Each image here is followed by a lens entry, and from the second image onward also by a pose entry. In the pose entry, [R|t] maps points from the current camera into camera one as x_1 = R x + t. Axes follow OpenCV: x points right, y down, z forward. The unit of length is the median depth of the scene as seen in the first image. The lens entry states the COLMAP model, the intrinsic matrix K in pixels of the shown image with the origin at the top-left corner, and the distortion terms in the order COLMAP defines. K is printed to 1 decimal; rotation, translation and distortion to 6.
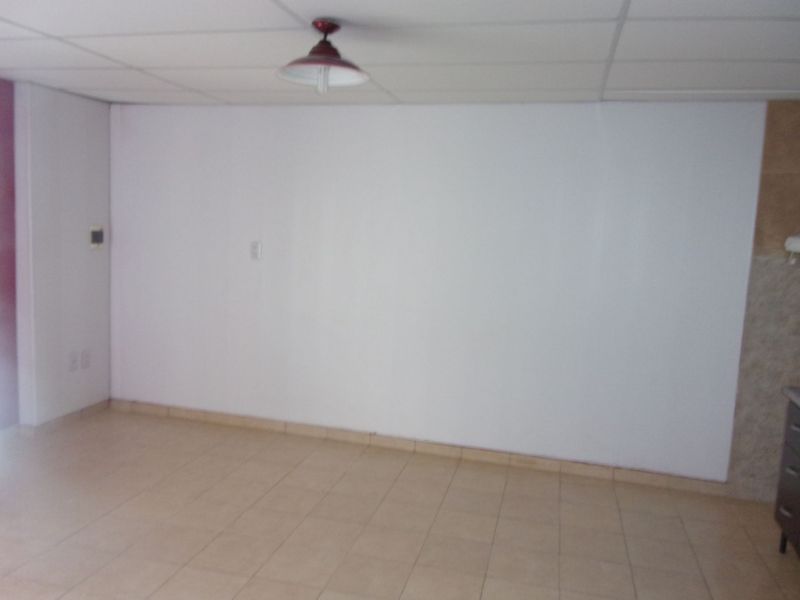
lens RADIAL K [[662.4, 0, 401.5], [0, 662.4, 299.3], [0, 0, 1]] dist [0.009231, -0.022626]
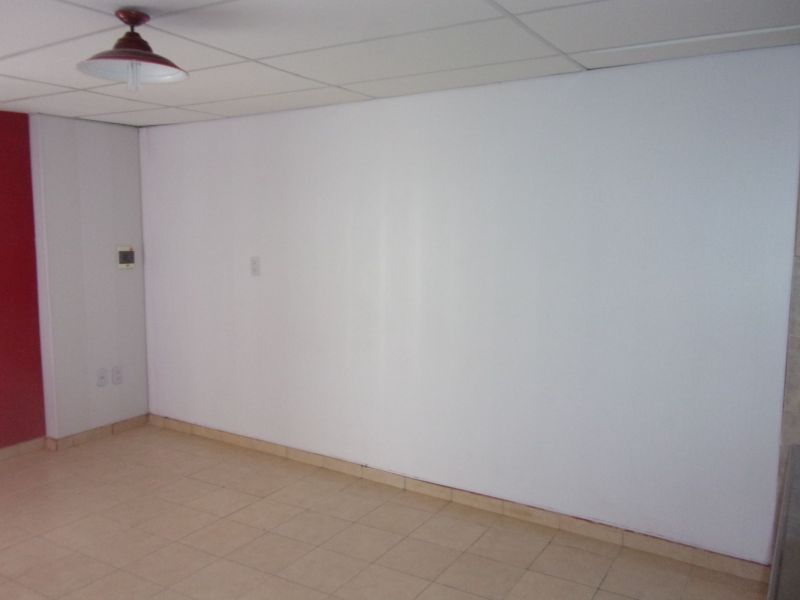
lens RADIAL K [[662.4, 0, 398.6], [0, 662.4, 299.9], [0, 0, 1]] dist [0.009231, -0.022626]
pose [[0.956078, -0.011190, -0.292897, 0.288575], [0.007408, 0.999874, -0.014015, -0.011110], [0.293017, 0.011230, 0.956041, 0.157251]]
